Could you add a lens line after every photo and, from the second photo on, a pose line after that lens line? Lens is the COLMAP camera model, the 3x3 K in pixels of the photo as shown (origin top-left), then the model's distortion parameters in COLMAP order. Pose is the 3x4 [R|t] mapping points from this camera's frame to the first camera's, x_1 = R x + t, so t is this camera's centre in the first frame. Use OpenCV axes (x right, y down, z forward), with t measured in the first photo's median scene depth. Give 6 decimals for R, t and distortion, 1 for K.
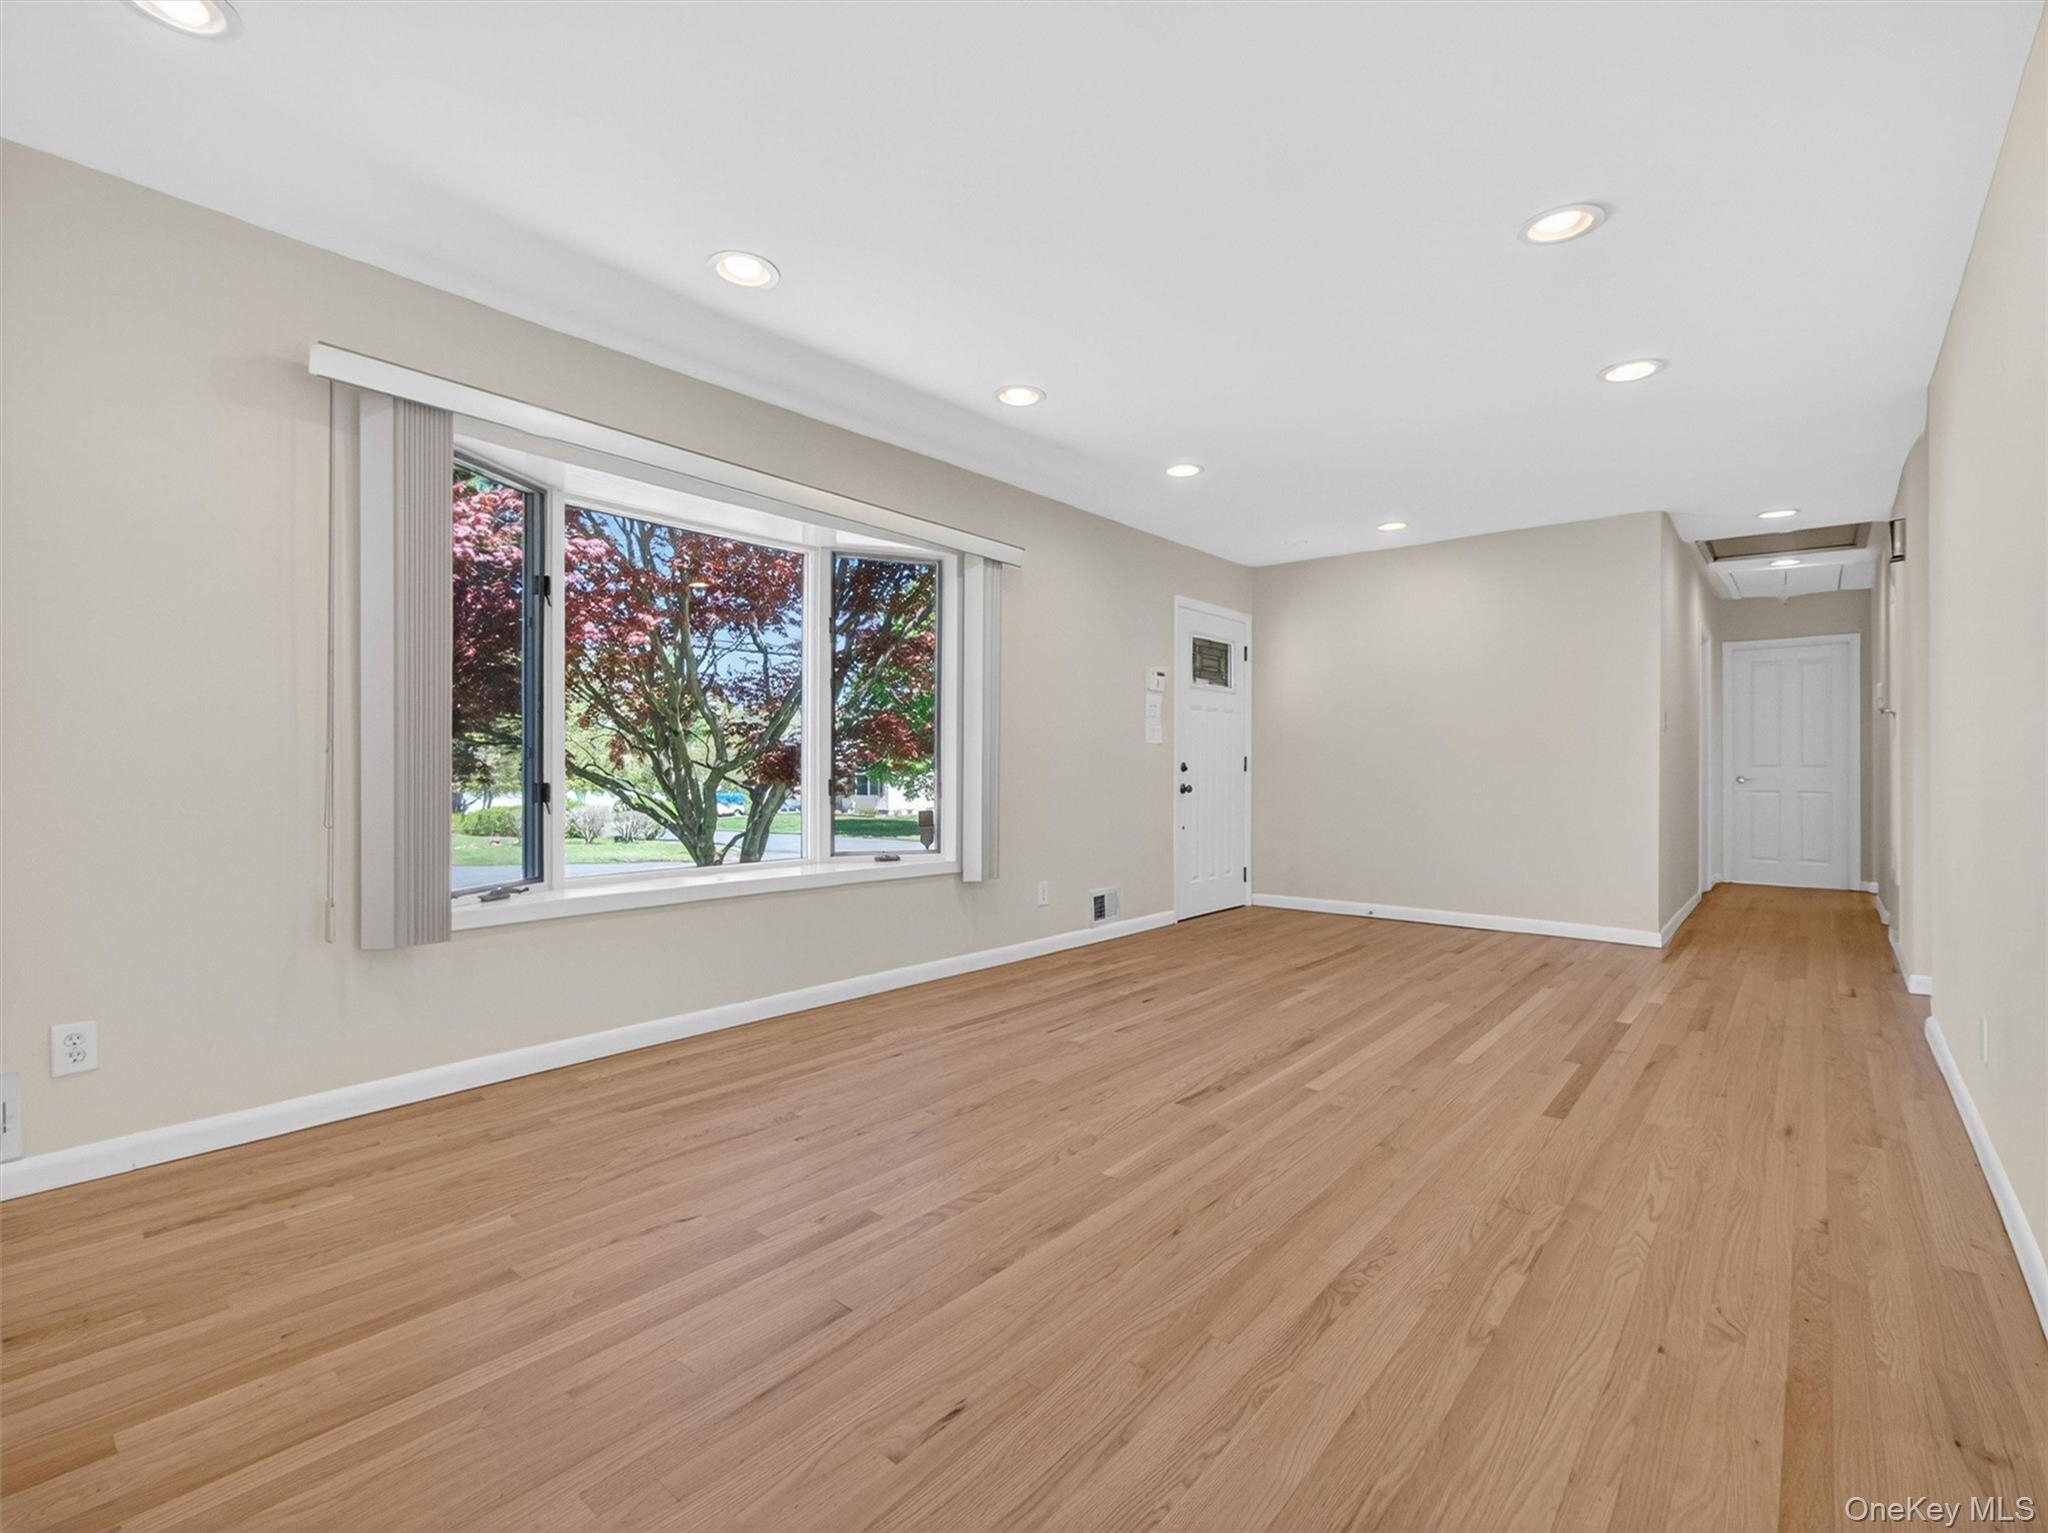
lens RADIAL K [[958.5, 0, 1009.3], [0, 958.5, 742.1], [0, 0, 1]] dist [-0.003666, -0.000188]
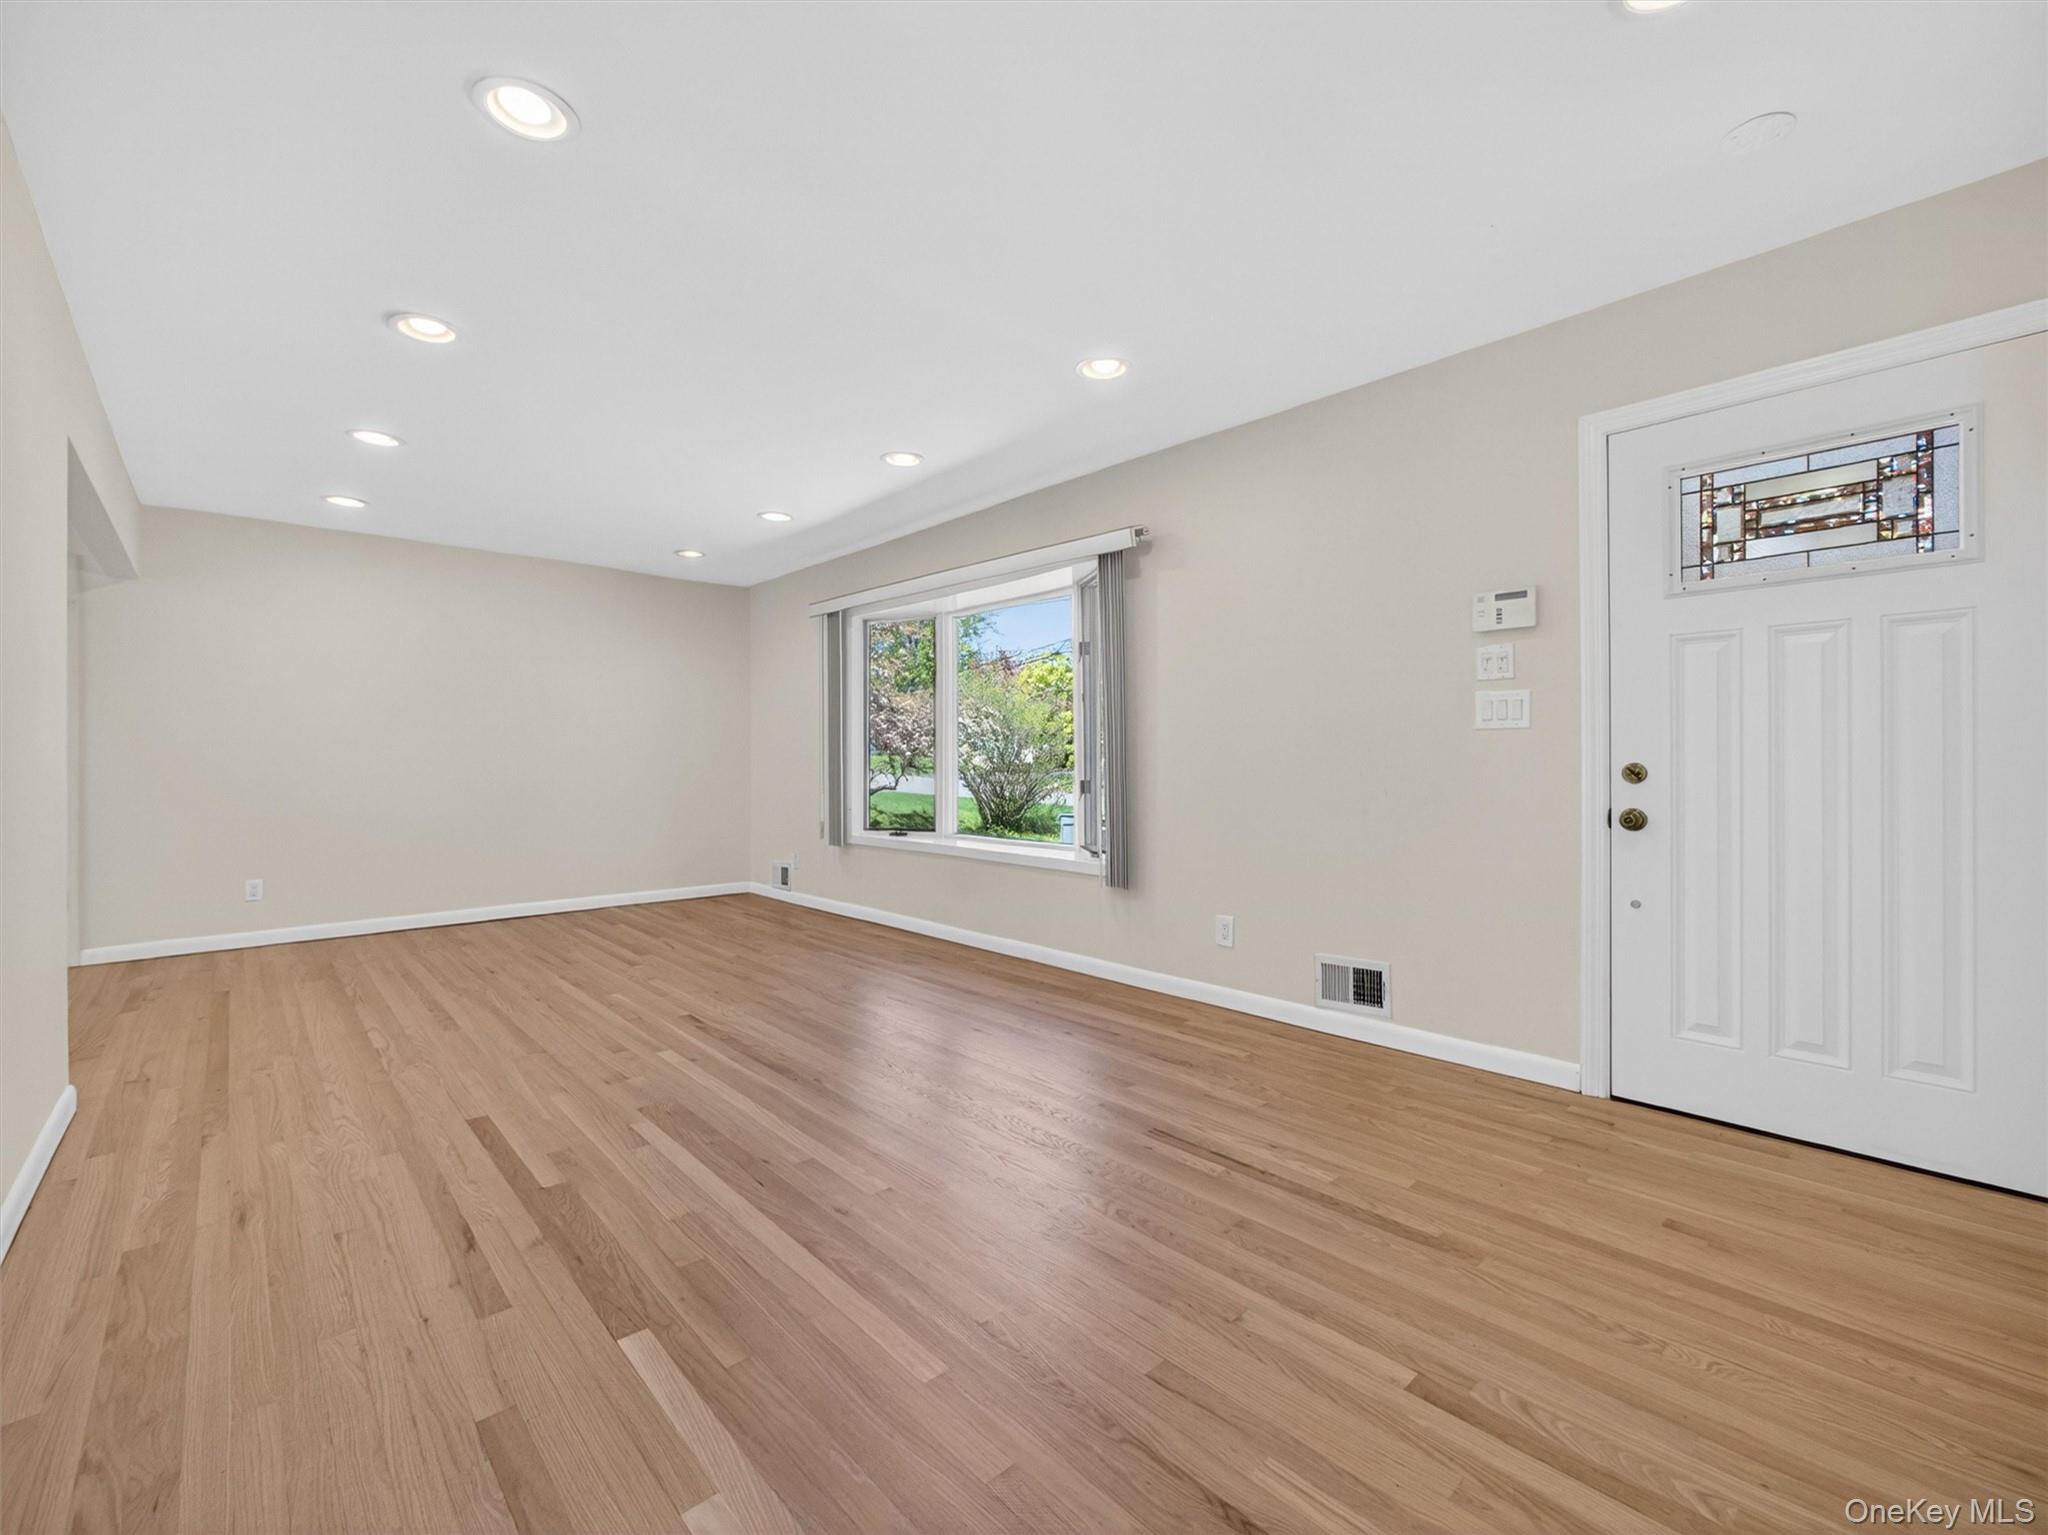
lens RADIAL K [[883.2, 0, 1023.0], [0, 883.2, 742.2], [0, 0, 1]] dist [-0.003195, 0.000005]
pose [[-0.135602, -0.023181, -0.990492, 1.253418], [0.030438, 0.999157, -0.027550, 0.028422], [0.990296, -0.033884, -0.134782, 1.504147]]
